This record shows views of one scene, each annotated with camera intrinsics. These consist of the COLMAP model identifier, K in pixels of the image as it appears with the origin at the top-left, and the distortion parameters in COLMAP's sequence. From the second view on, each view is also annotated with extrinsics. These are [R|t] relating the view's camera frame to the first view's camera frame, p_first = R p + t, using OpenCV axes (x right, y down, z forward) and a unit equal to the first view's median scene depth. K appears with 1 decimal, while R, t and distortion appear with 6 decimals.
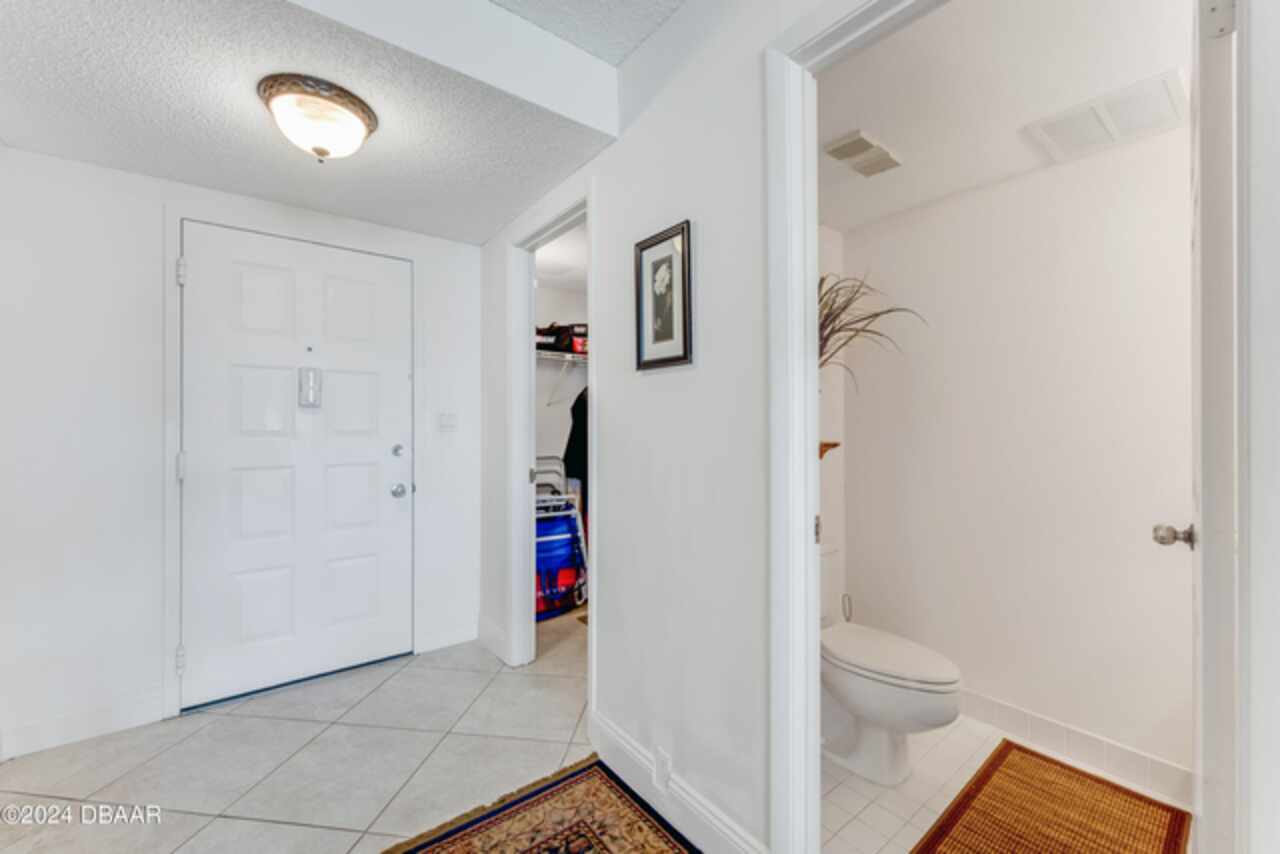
lens RADIAL K [[518.8, 0, 640.0], [0, 518.8, 427.0], [0, 0, 1]] dist [-0.000537, -0.000112]
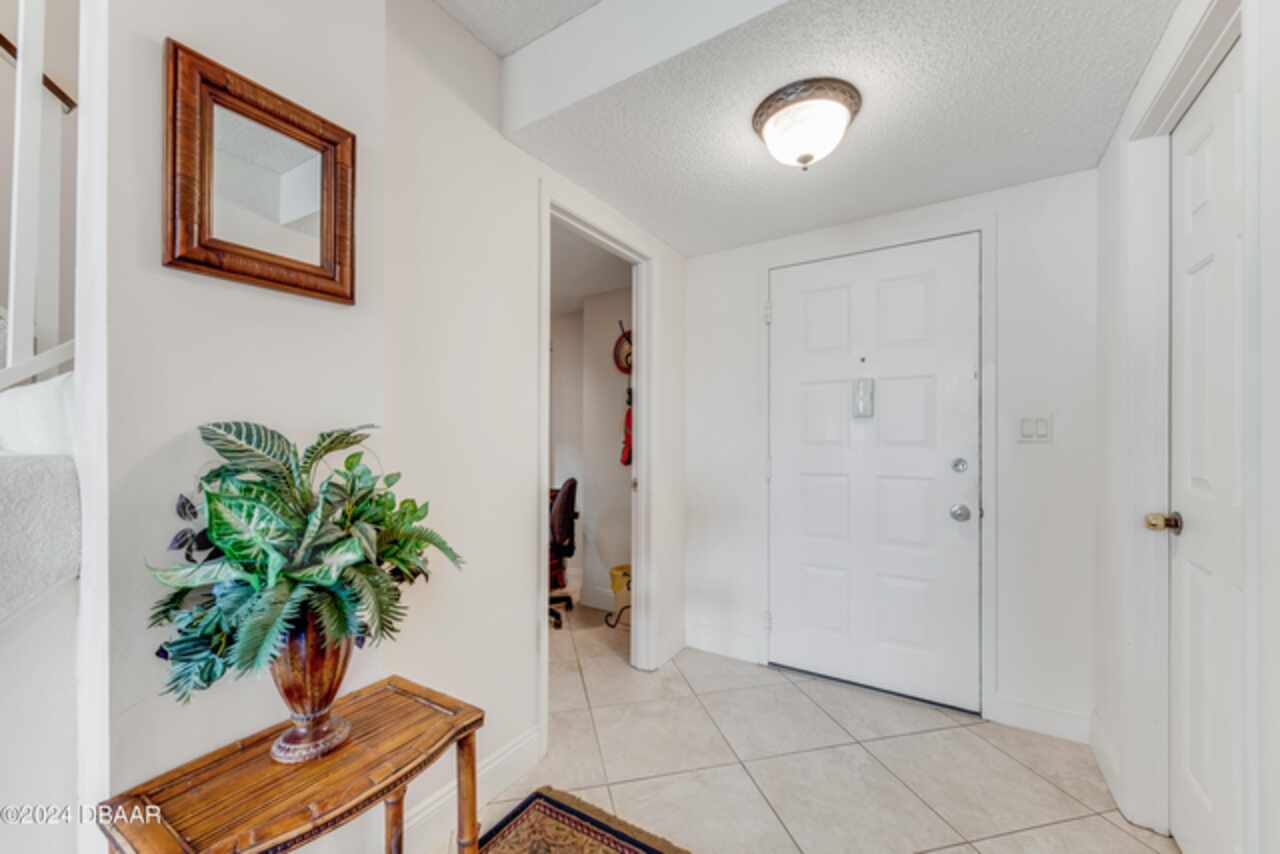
lens RADIAL K [[497.8, 0, 641.2], [0, 497.8, 441.8], [0, 0, 1]] dist [0.001426, 0.000348]
pose [[0.345029, 0.010132, -0.938537, 0.123387], [0.000382, 0.999940, 0.010936, -0.001607], [0.938592, -0.004131, 0.345005, 0.269048]]
